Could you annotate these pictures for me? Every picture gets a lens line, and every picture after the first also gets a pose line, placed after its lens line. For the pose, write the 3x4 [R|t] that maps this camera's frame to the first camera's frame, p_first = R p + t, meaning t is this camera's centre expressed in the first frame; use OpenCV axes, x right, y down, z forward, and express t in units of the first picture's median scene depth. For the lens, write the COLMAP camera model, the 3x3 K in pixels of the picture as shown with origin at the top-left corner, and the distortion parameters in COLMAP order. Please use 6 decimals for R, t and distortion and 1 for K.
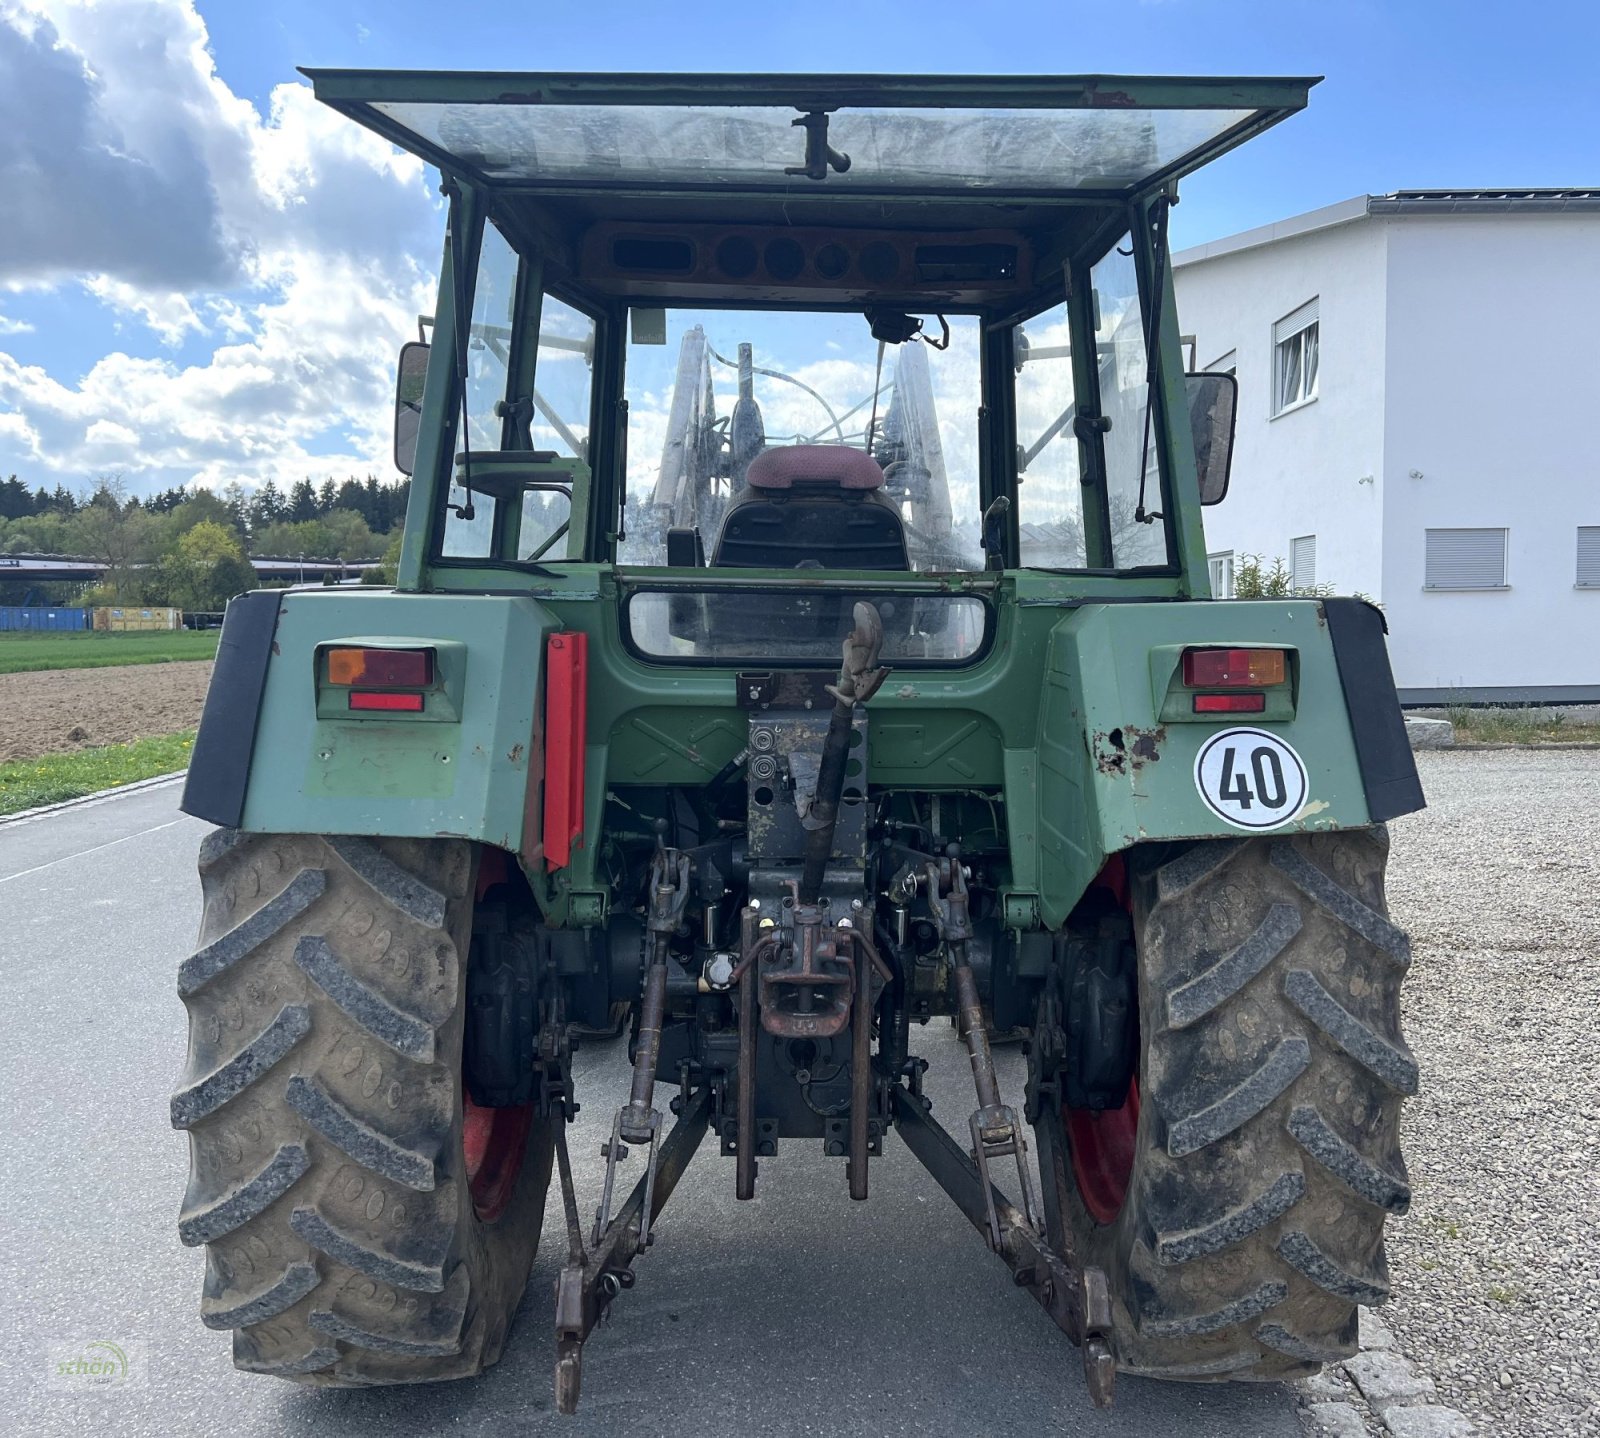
lens RADIAL K [[1413.3, 0, 848.2], [0, 1413.3, 730.4], [0, 0, 1]] dist [0.068327, -0.082270]
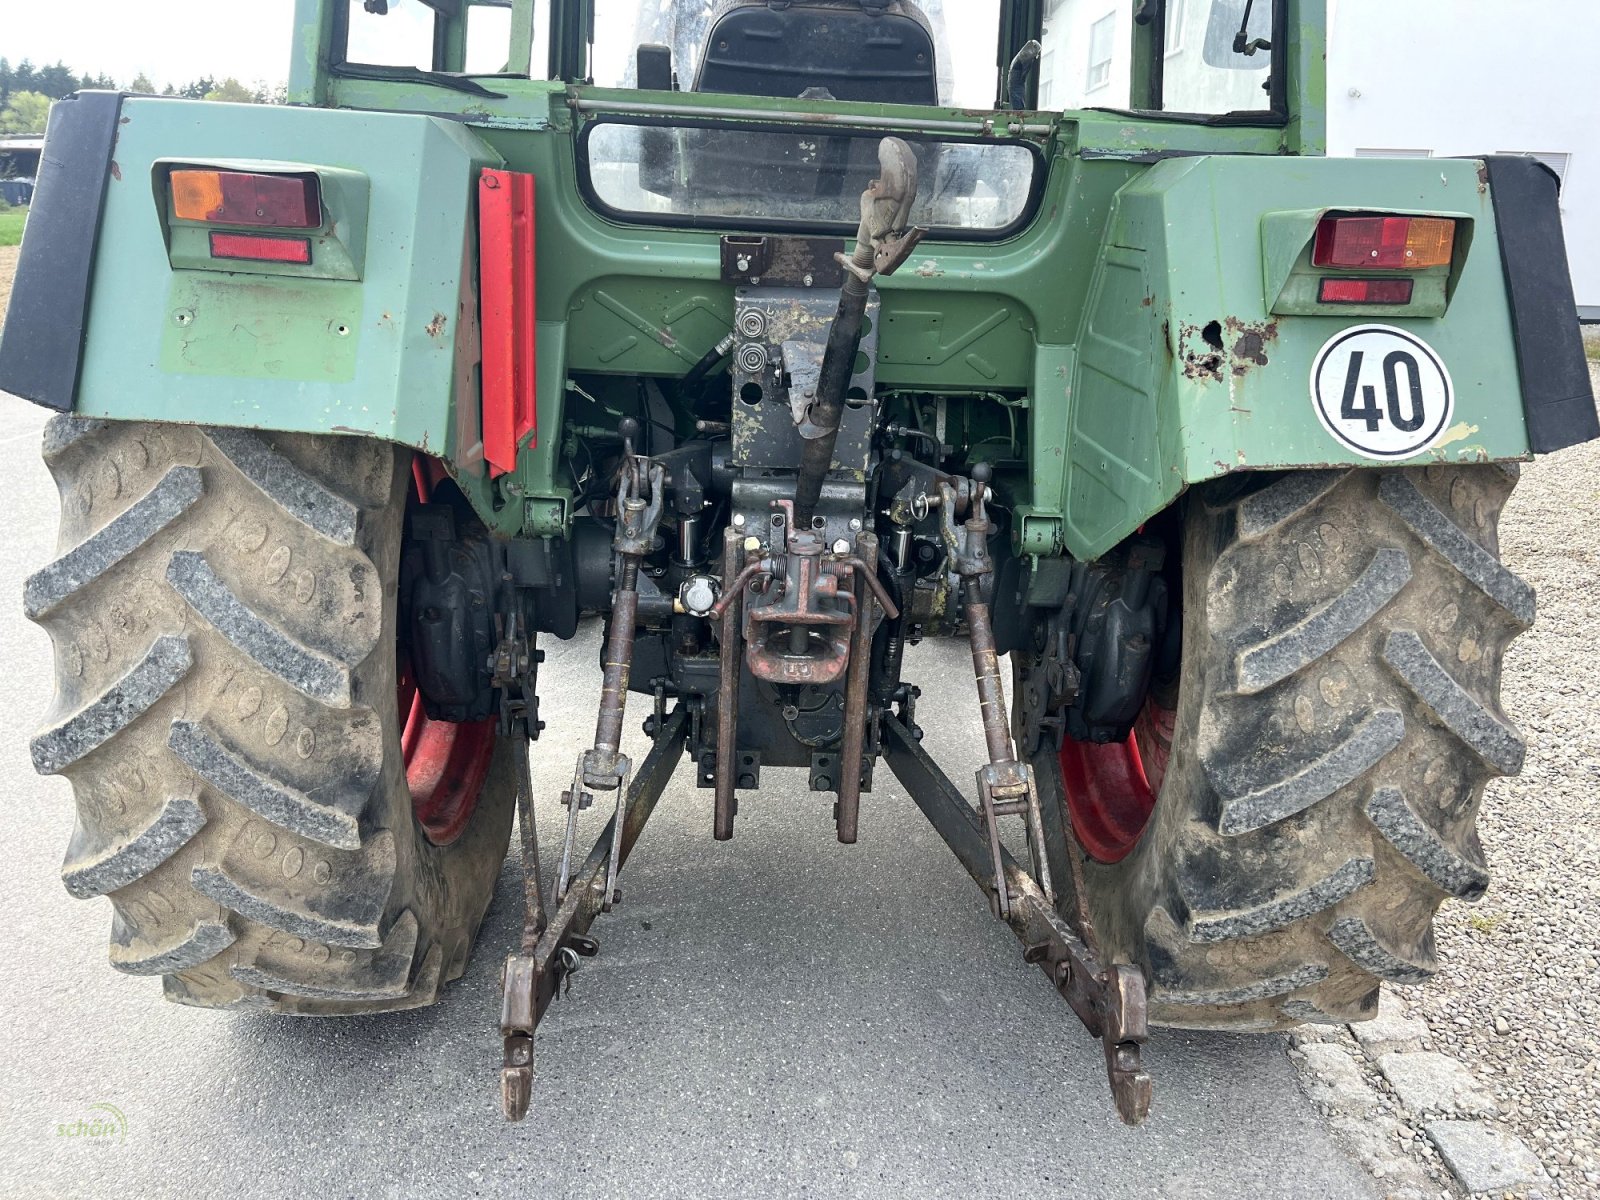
lens RADIAL K [[1197.2, 0, 812.2], [0, 1197.2, 615.3], [0, 0, 1]] dist [0.068306, -0.077771]
pose [[0.999396, 0.032629, 0.011963, -0.031629], [-0.034521, 0.971755, 0.233455, 0.008077], [-0.004008, -0.233727, 0.972294, 0.309230]]
